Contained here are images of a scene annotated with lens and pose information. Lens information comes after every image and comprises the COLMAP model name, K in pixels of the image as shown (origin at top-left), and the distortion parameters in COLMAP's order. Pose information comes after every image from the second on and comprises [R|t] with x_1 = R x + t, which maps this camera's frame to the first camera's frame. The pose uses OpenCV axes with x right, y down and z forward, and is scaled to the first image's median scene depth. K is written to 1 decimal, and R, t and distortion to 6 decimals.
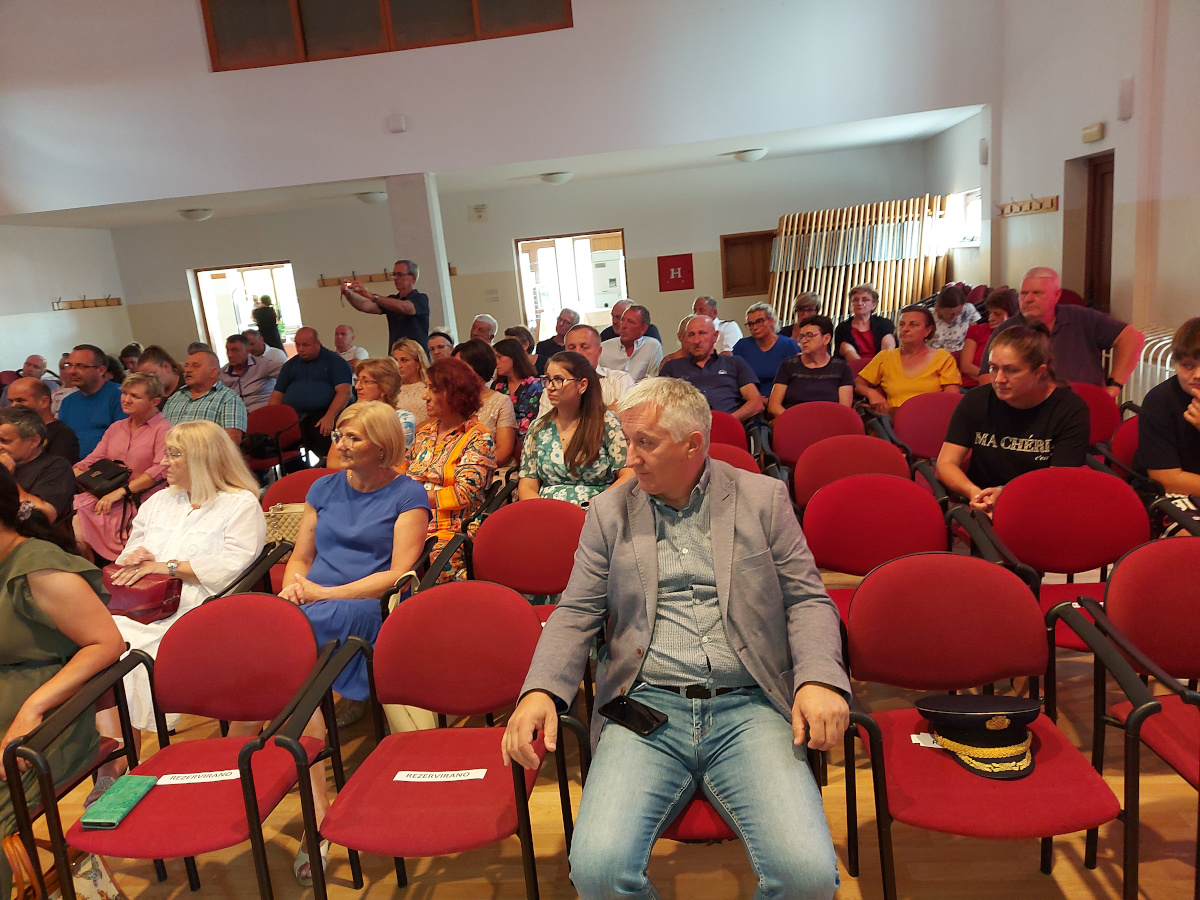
lens RADIAL K [[846.5, 0, 610.4], [0, 846.5, 444.6], [0, 0, 1]] dist [0.073835, -0.068422]
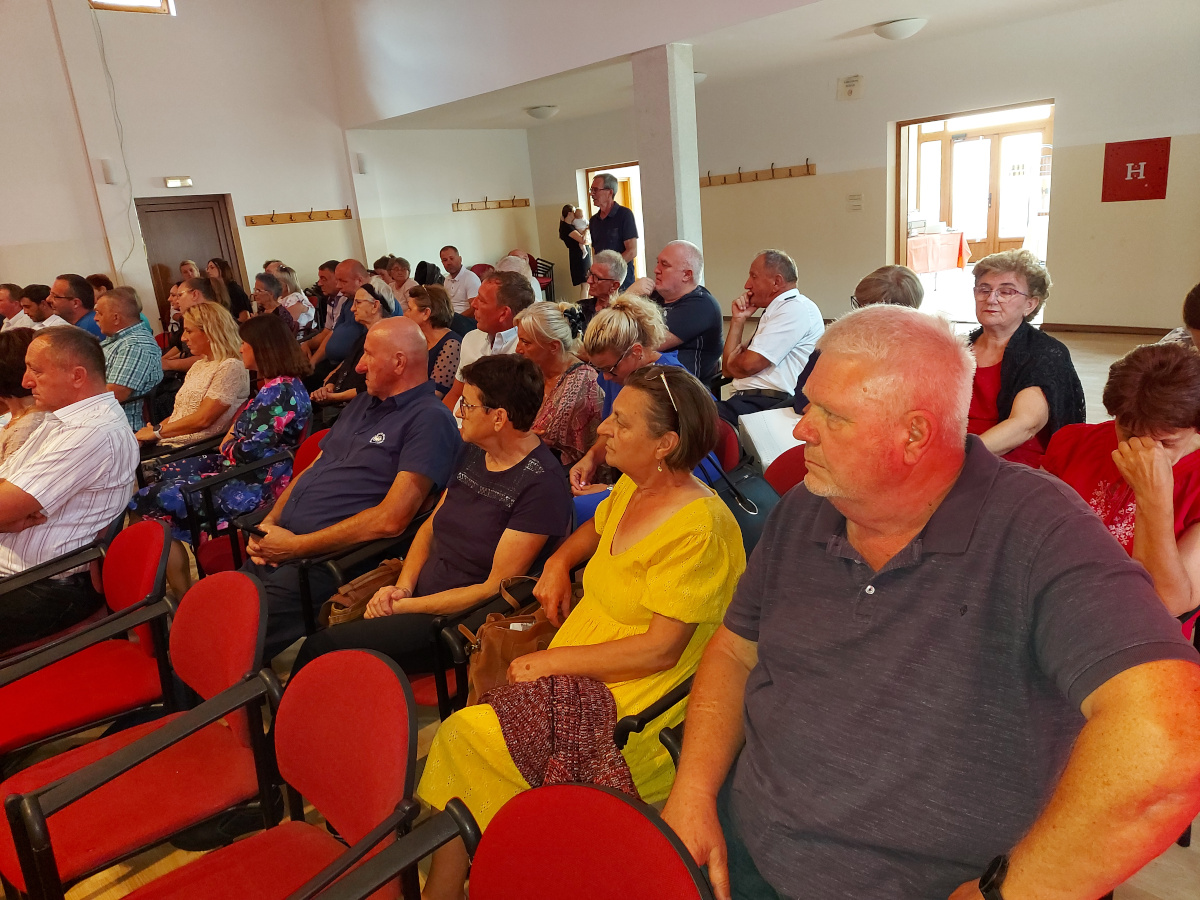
lens RADIAL K [[846.5, 0, 611.0], [0, 846.5, 448.4], [0, 0, 1]] dist [0.073835, -0.068422]
pose [[0.739077, 0.209697, -0.640150, 0.233636], [-0.119660, 0.976068, 0.181583, -0.078323], [0.662907, -0.057603, 0.746482, 0.294615]]
